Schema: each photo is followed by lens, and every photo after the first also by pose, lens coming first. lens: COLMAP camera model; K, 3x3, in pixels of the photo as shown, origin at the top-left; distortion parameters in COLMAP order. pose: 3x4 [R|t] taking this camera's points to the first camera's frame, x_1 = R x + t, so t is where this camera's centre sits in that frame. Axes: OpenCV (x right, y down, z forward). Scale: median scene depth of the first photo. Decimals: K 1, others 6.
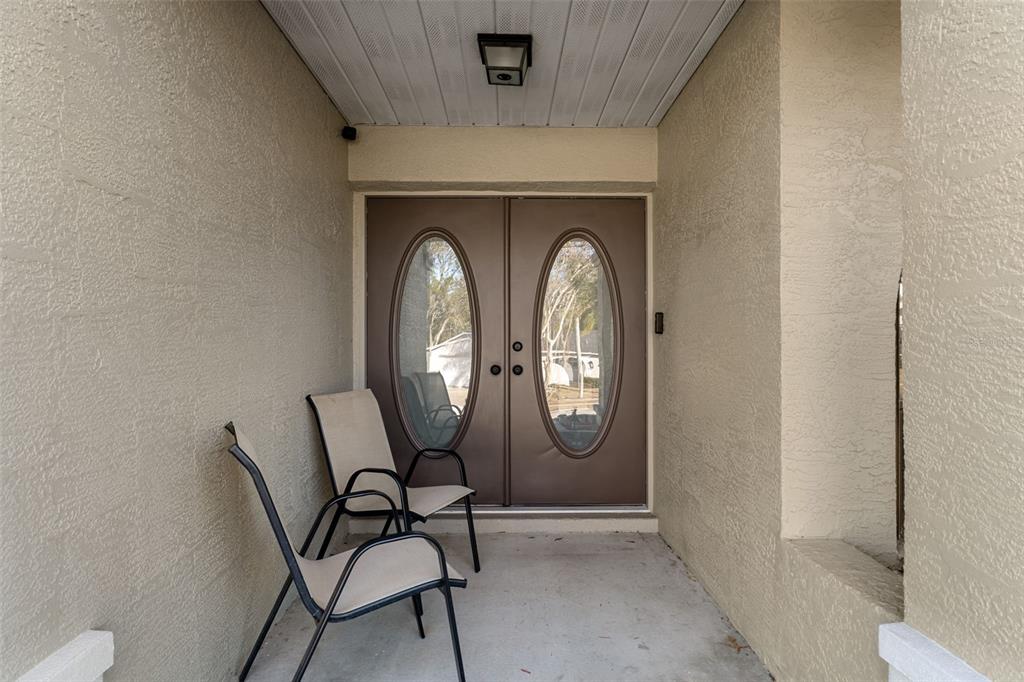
lens RADIAL K [[566.9, 0, 512.0], [0, 566.9, 341.0], [0, 0, 1]] dist [-0.001935, -0.000869]
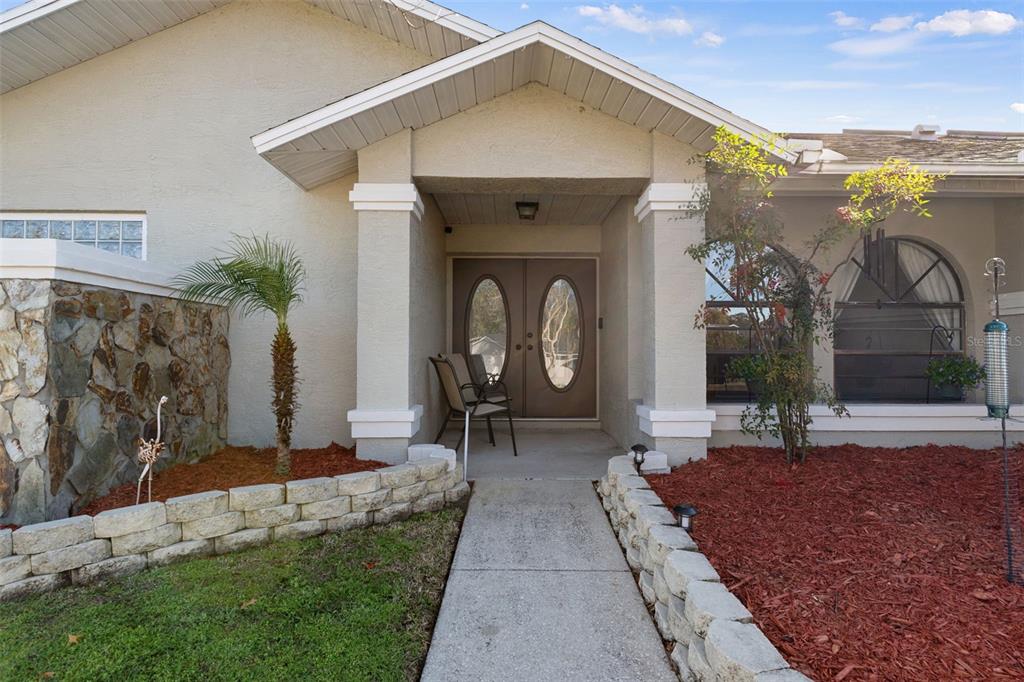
lens RADIAL K [[566.9, 0, 512.0], [0, 566.9, 341.0], [0, 0, 1]] dist [-0.001935, -0.000869]
pose [[0.999986, 0.004249, -0.003078, -0.046875], [-0.004284, 0.999925, -0.011435, 0.053361], [0.003029, 0.011449, 0.999930, -0.970996]]
